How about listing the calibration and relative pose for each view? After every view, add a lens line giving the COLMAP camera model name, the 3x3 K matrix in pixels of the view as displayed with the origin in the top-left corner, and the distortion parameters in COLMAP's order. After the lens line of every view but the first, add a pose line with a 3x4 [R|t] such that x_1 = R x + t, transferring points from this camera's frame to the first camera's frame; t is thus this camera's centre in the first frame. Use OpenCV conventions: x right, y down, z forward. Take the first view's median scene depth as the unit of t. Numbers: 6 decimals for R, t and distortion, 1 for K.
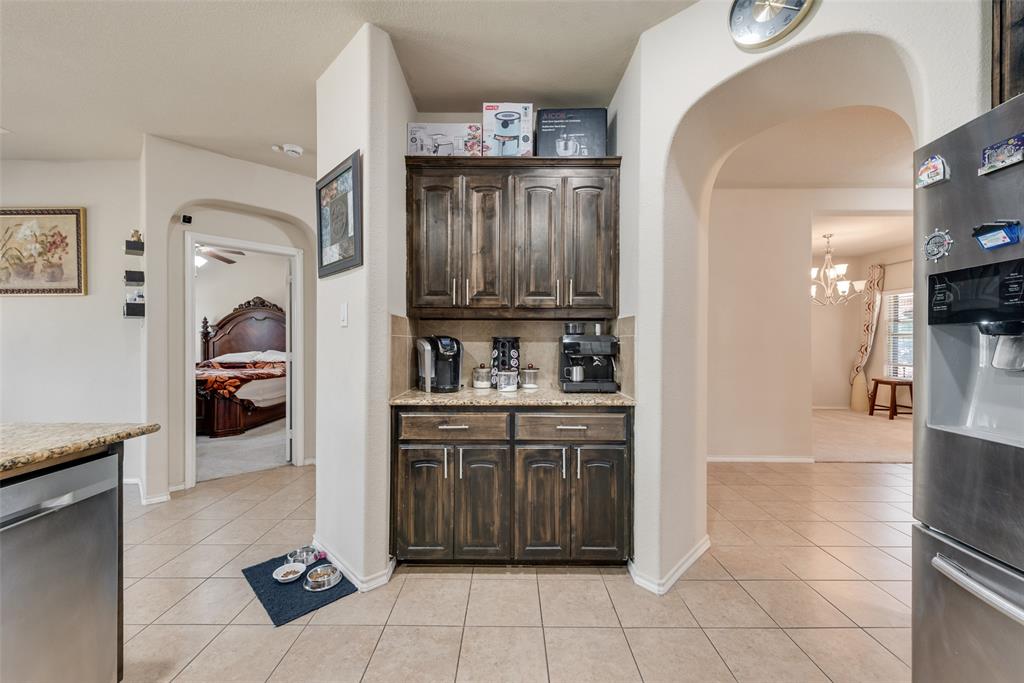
lens RADIAL K [[401.5, 0, 512.0], [0, 401.5, 342.8], [0, 0, 1]] dist [0.007434, -0.001878]
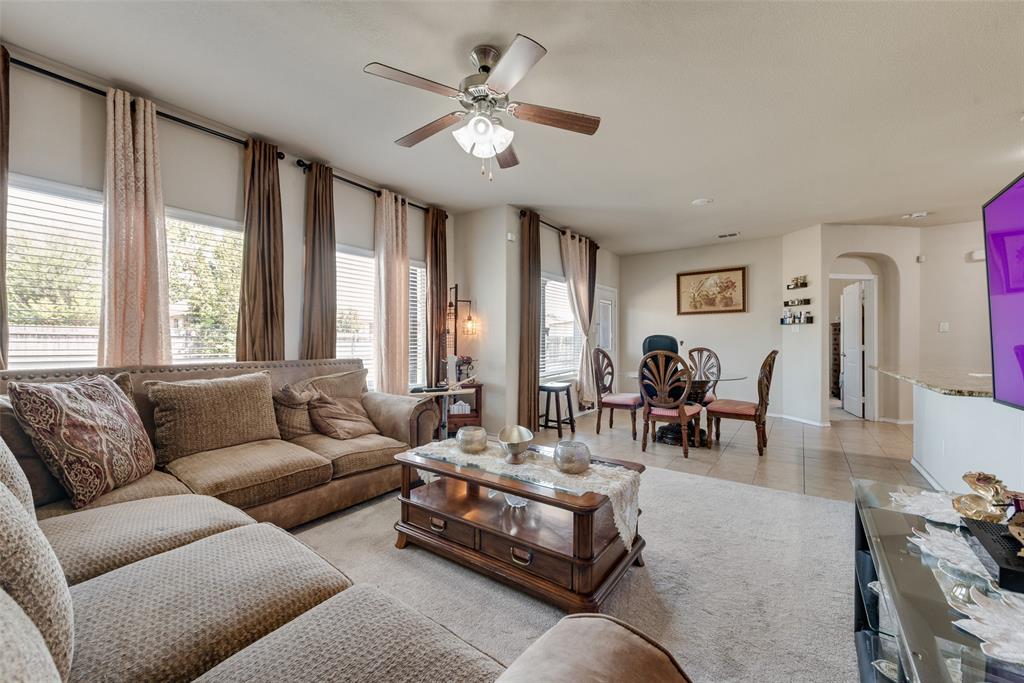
lens RADIAL K [[401.5, 0, 515.9], [0, 401.5, 337.8], [0, 0, 1]] dist [0.007434, -0.001878]
pose [[0.819613, -0.013860, -0.572750, -0.866906], [0.006204, 0.999863, -0.015316, 0.017293], [0.572884, 0.009000, 0.819587, -1.114797]]
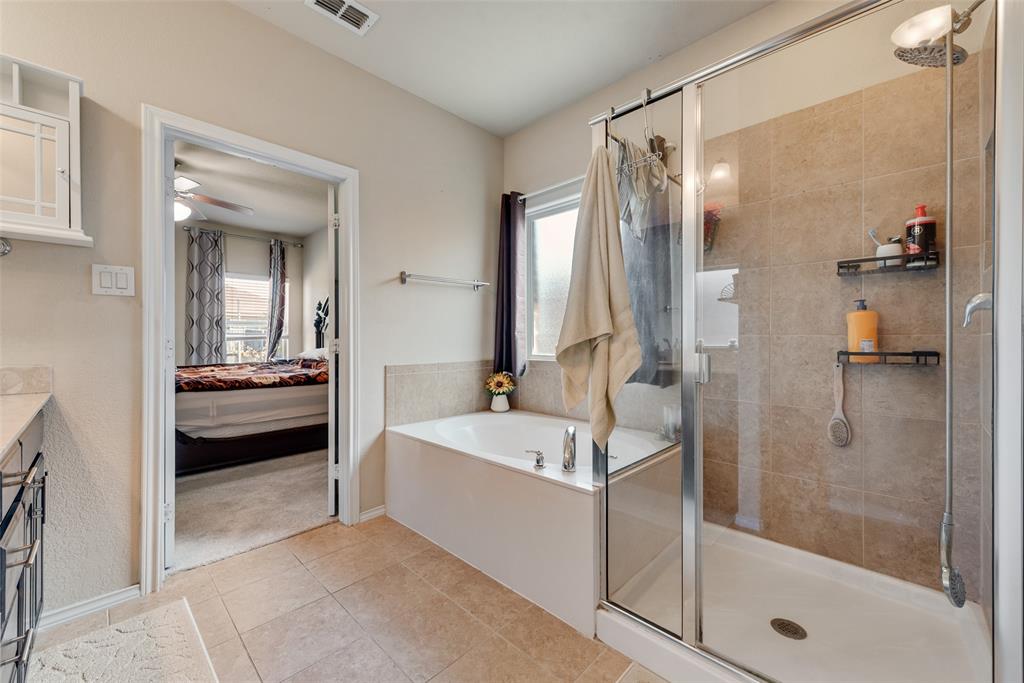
lens RADIAL K [[401.5, 0, 512.5], [0, 401.5, 339.2], [0, 0, 1]] dist [0.007434, -0.001878]
pose [[0.719448, 0.001217, -0.694545, 0.112931], [-0.002024, 0.999998, -0.000345, 0.013412], [0.694543, 0.001654, 0.719449, 0.850232]]
